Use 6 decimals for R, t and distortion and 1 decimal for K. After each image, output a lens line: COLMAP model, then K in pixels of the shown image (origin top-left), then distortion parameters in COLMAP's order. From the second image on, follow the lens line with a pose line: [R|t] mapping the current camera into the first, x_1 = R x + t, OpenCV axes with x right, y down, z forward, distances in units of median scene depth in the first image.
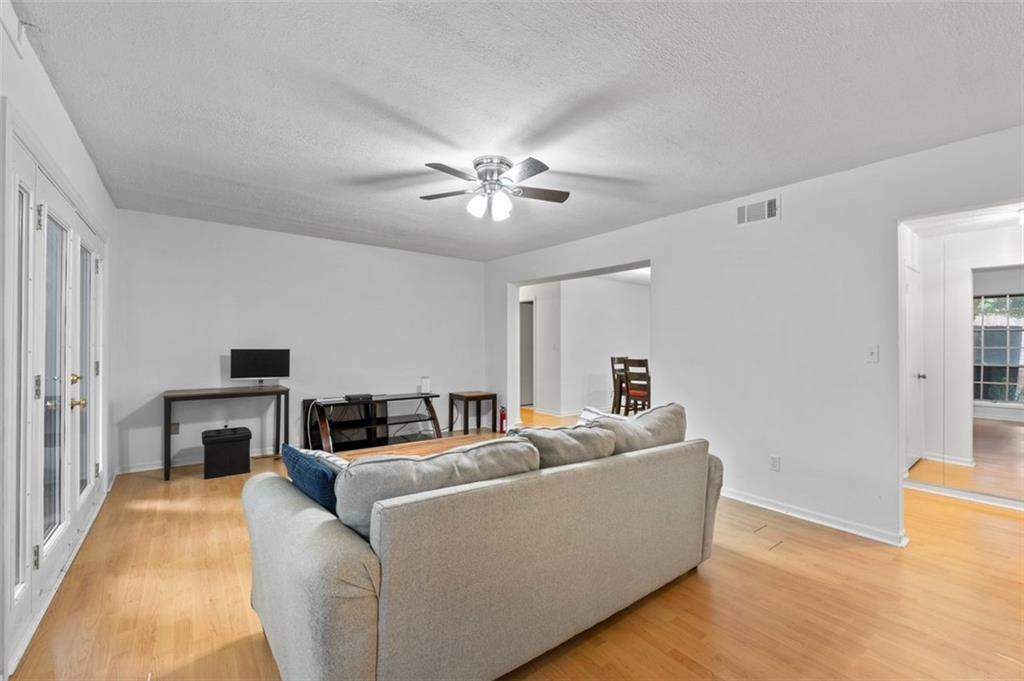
lens RADIAL K [[436.2, 0, 517.5], [0, 436.2, 344.1], [0, 0, 1]] dist [0.002534, -0.000182]
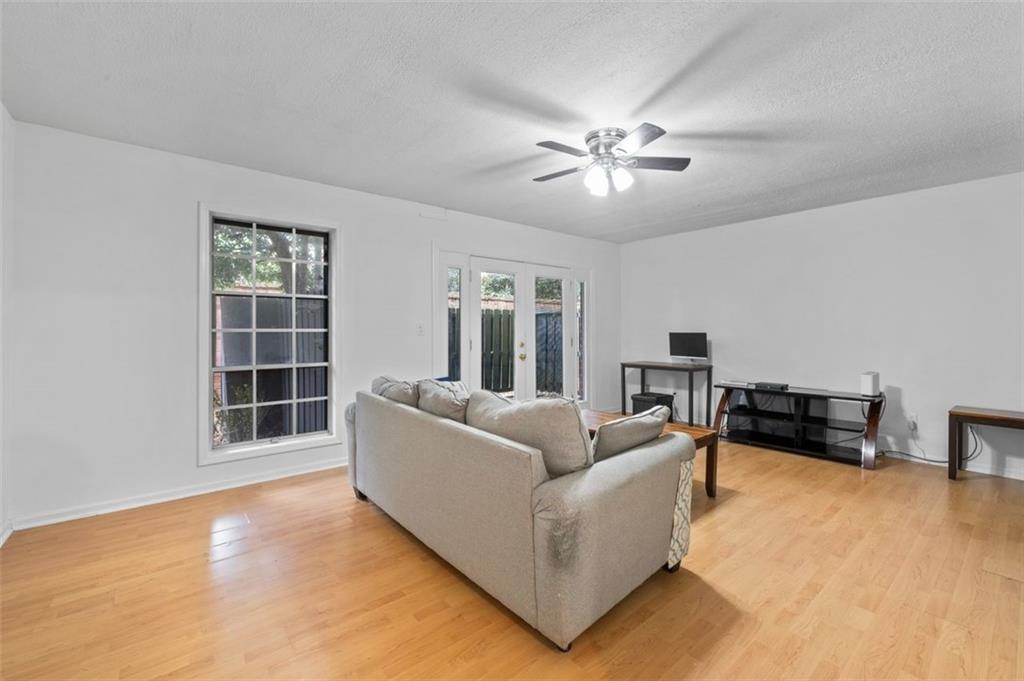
lens RADIAL K [[436.2, 0, 517.6], [0, 436.2, 334.6], [0, 0, 1]] dist [0.002534, -0.000182]
pose [[0.043292, -0.000238, -0.999062, 0.567813], [0.000305, 1.000000, -0.000225, 0.016898], [0.999062, -0.000295, 0.043292, 0.477722]]
